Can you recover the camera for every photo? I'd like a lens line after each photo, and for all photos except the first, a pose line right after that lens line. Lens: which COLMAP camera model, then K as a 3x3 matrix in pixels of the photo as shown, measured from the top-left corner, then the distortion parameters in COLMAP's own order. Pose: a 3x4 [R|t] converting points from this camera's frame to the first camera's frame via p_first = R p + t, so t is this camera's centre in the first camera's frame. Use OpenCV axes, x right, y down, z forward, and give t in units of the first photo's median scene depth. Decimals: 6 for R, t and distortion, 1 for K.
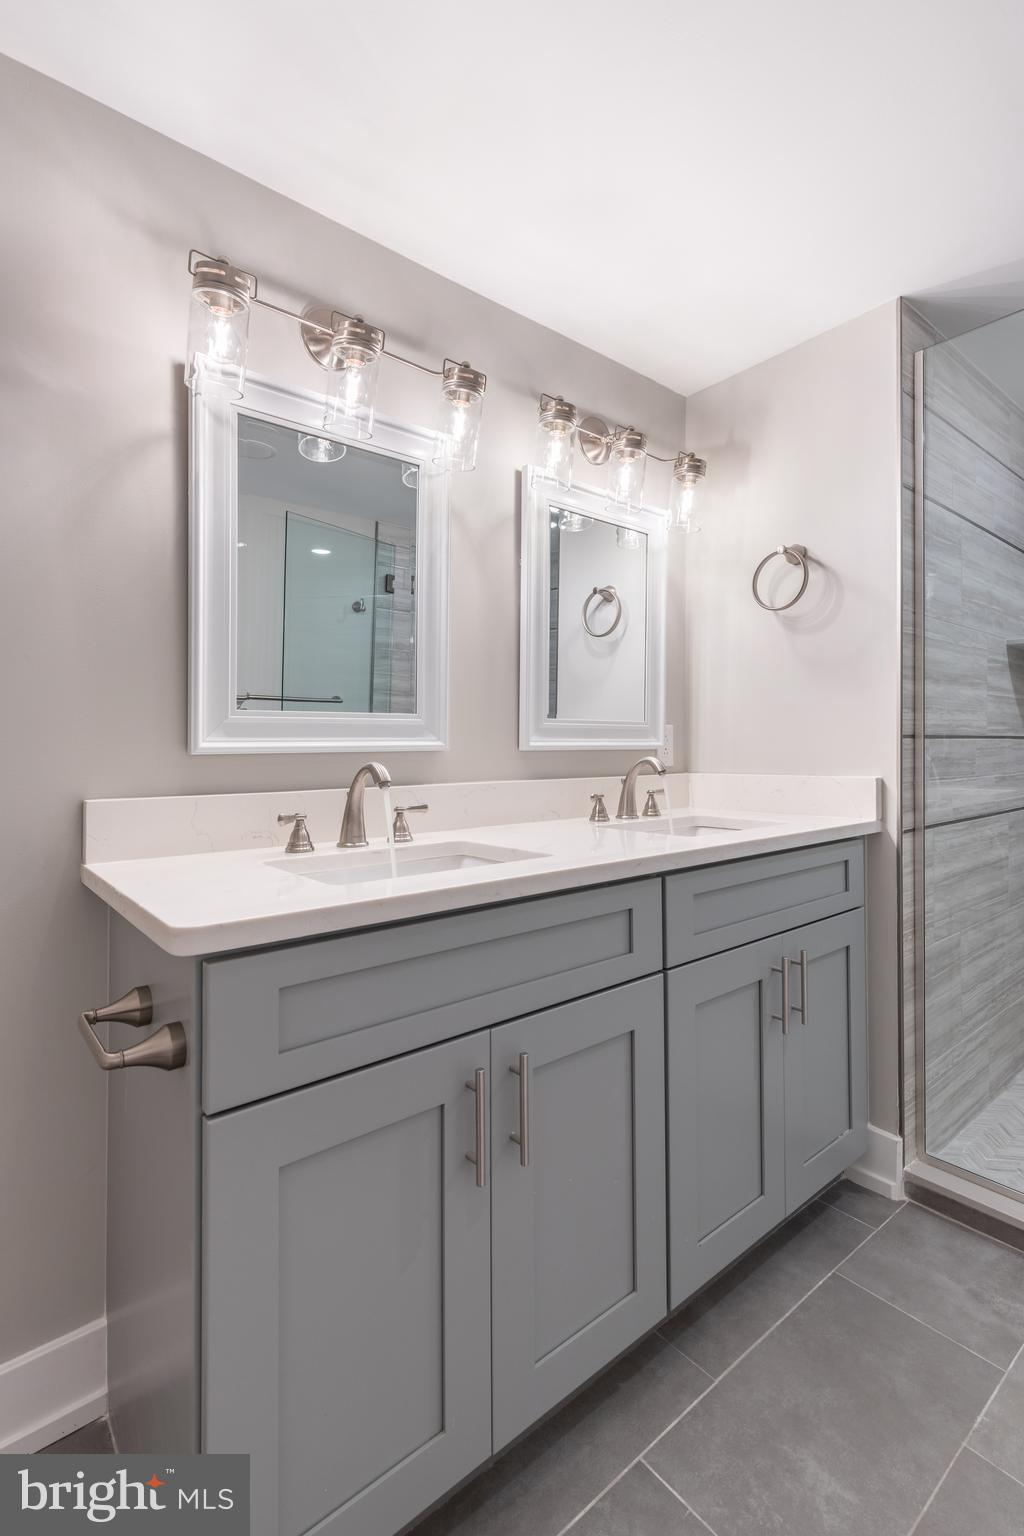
lens RADIAL K [[695.0, 0, 518.1], [0, 695.0, 745.7], [0, 0, 1]] dist [0.003297, 0.000252]
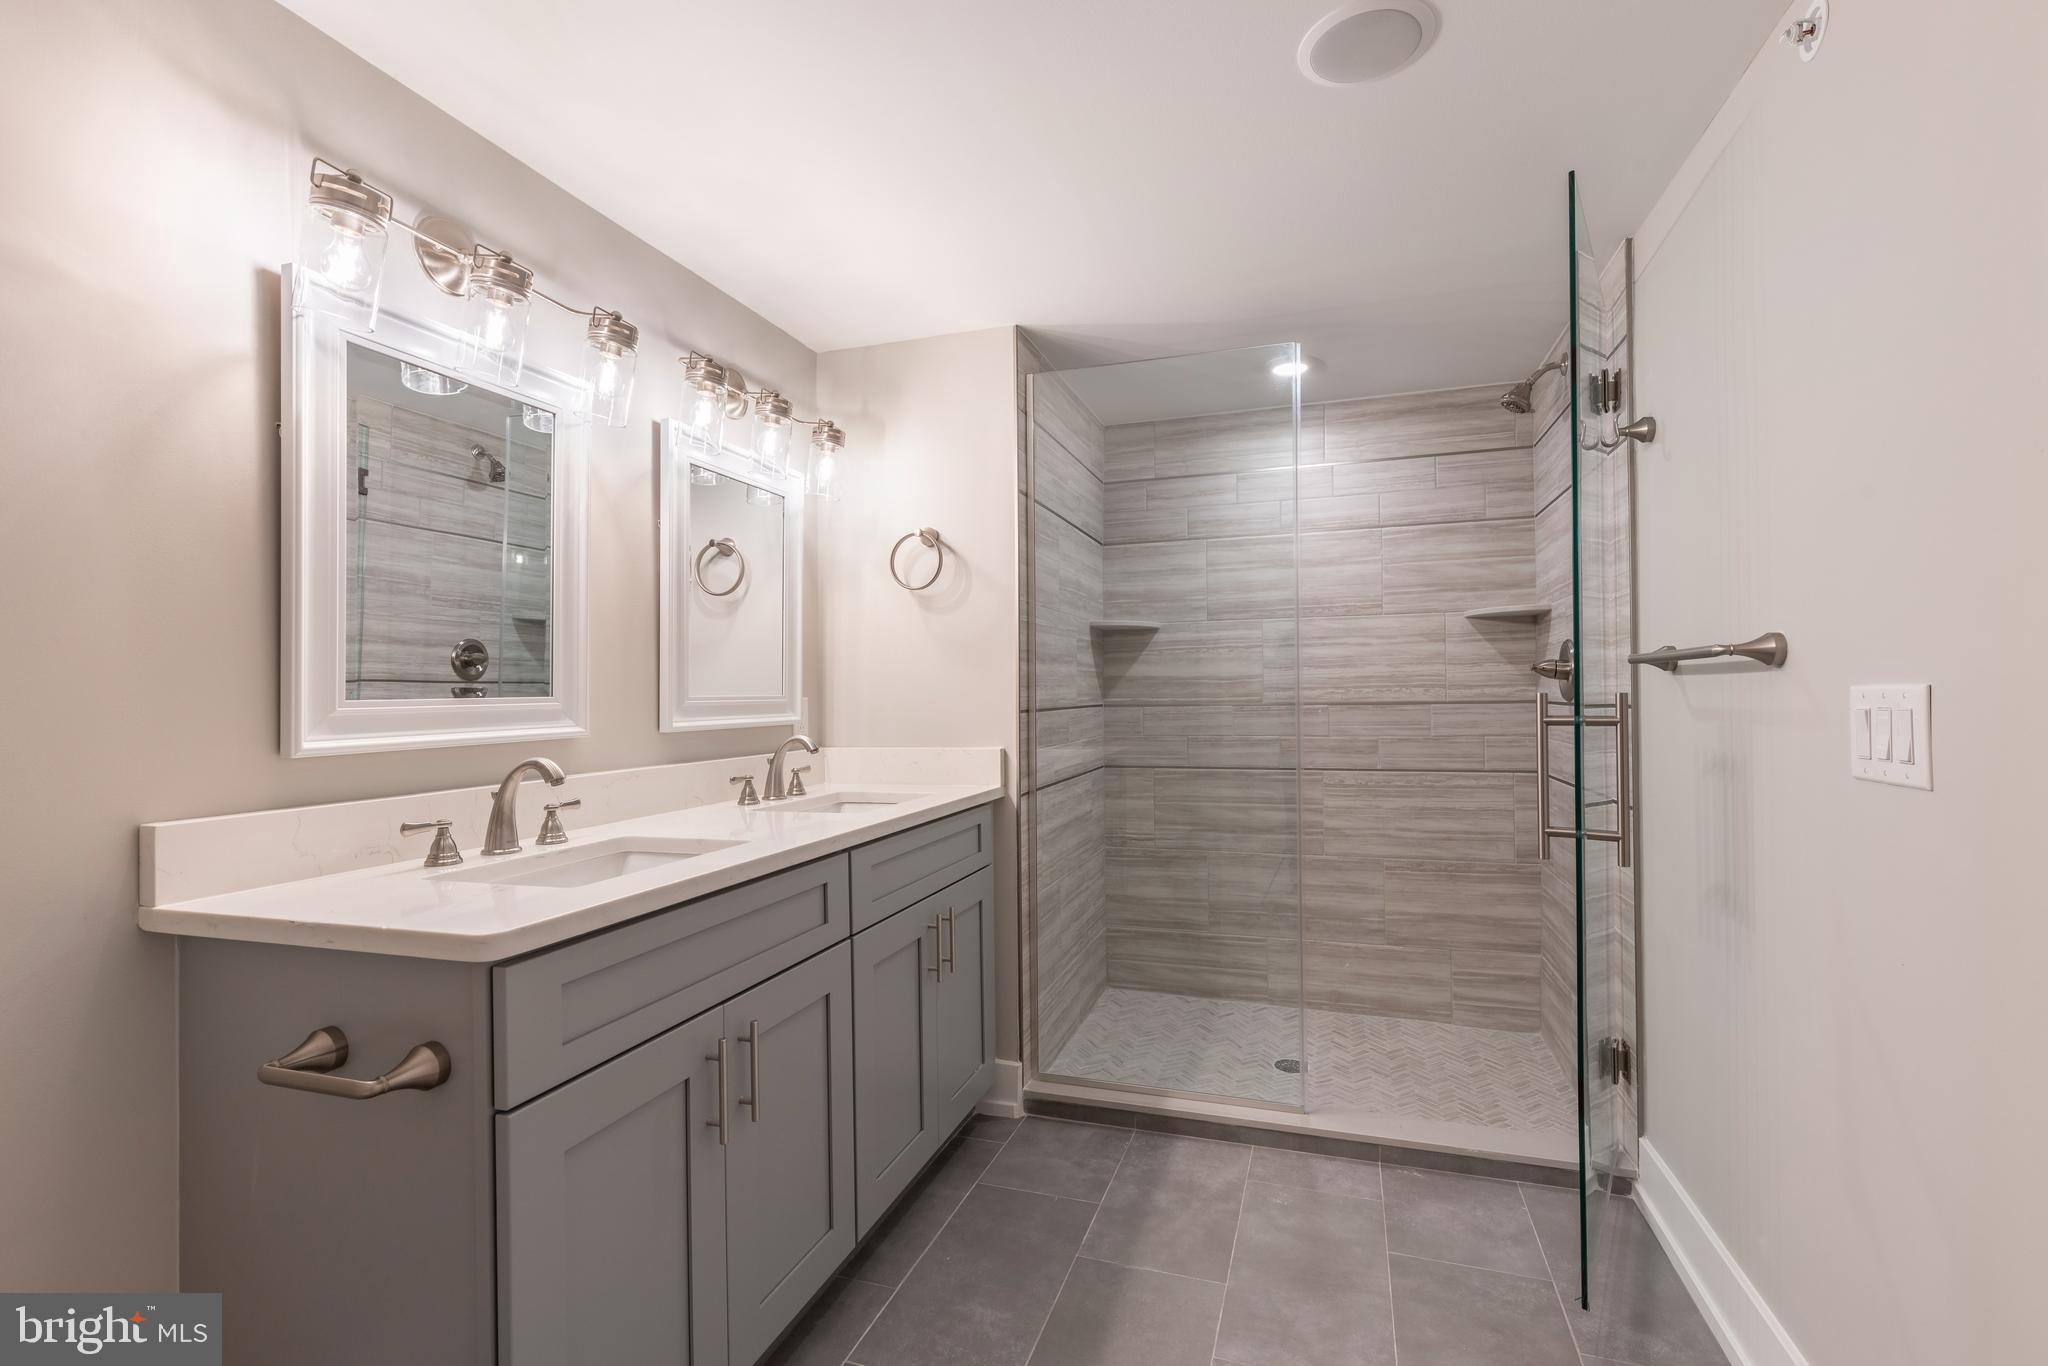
lens RADIAL K [[926.7, 0, 1033.4], [0, 926.7, 678.7], [0, 0, 1]] dist [0.003297, 0.000252]
pose [[0.841840, 0.003369, 0.539717, -0.250466], [0.002942, 0.999937, -0.010831, -0.050705], [-0.539719, 0.010706, 0.841777, -0.292758]]
